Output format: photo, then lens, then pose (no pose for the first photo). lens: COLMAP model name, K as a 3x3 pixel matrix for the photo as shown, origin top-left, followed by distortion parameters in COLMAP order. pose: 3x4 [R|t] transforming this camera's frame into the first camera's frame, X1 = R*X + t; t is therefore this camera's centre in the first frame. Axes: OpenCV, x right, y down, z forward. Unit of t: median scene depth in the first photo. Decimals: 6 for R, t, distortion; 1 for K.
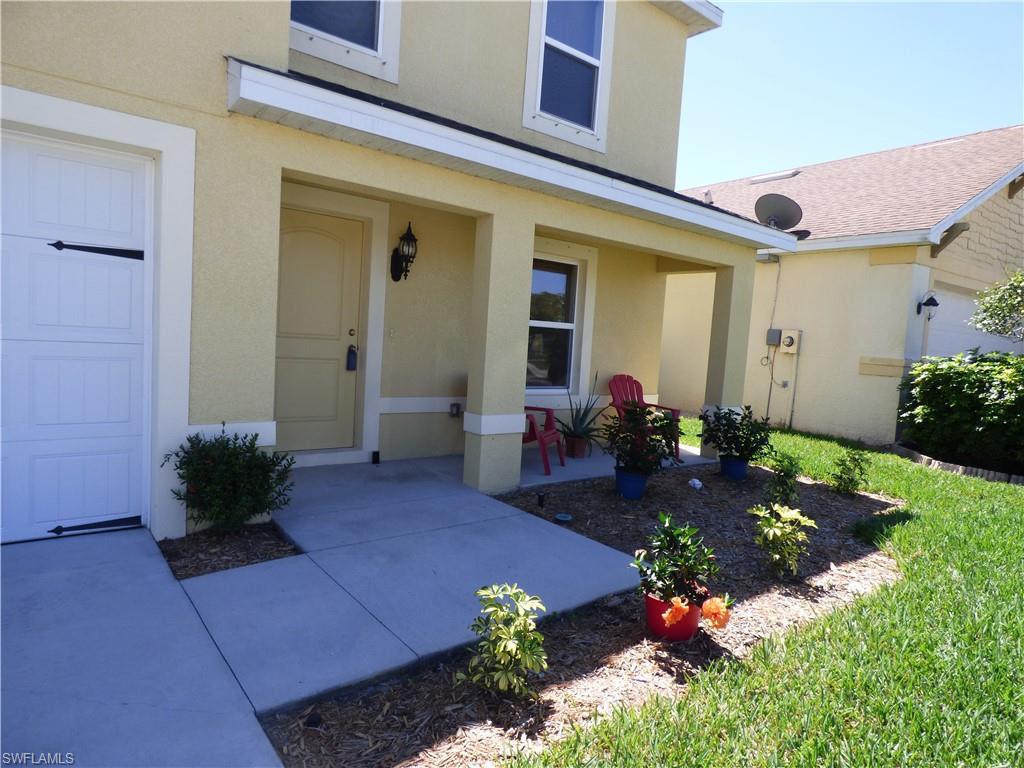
lens RADIAL K [[629.3, 0, 516.5], [0, 629.3, 384.6], [0, 0, 1]] dist [-0.006069, -0.002410]
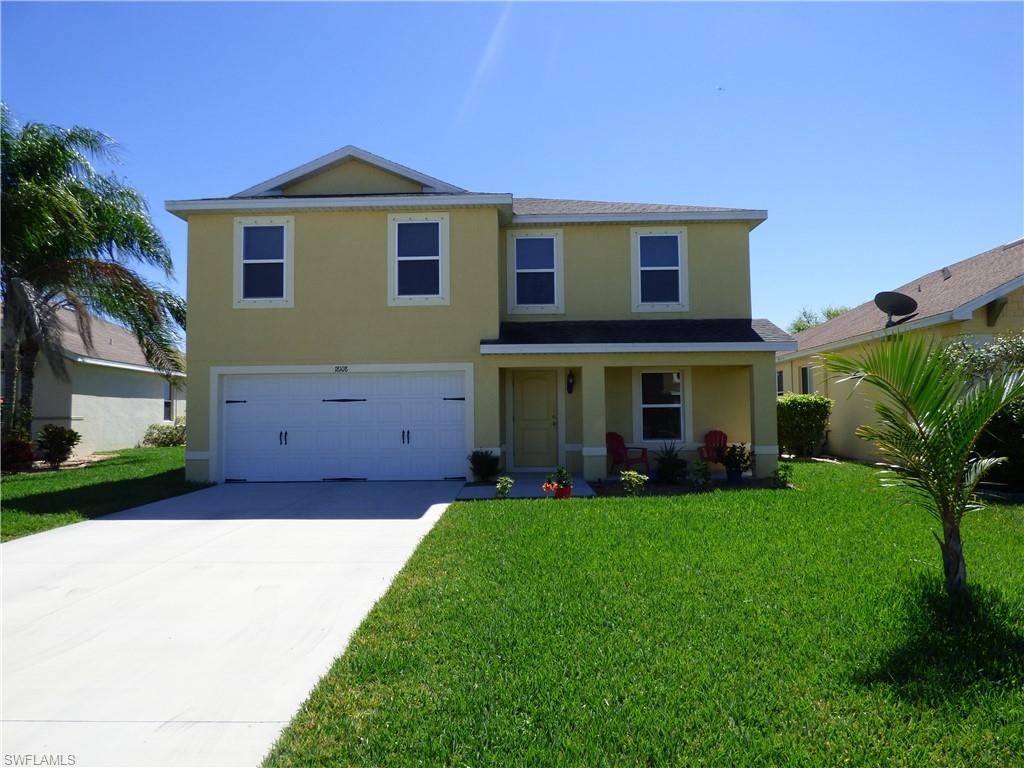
lens RADIAL K [[629.3, 0, 516.5], [0, 629.3, 384.6], [0, 0, 1]] dist [-0.006069, -0.002410]
pose [[0.765570, -0.100243, -0.635495, 1.149876], [0.012417, 0.989905, -0.141189, 0.129282], [0.643233, 0.100199, 0.759086, -0.908111]]
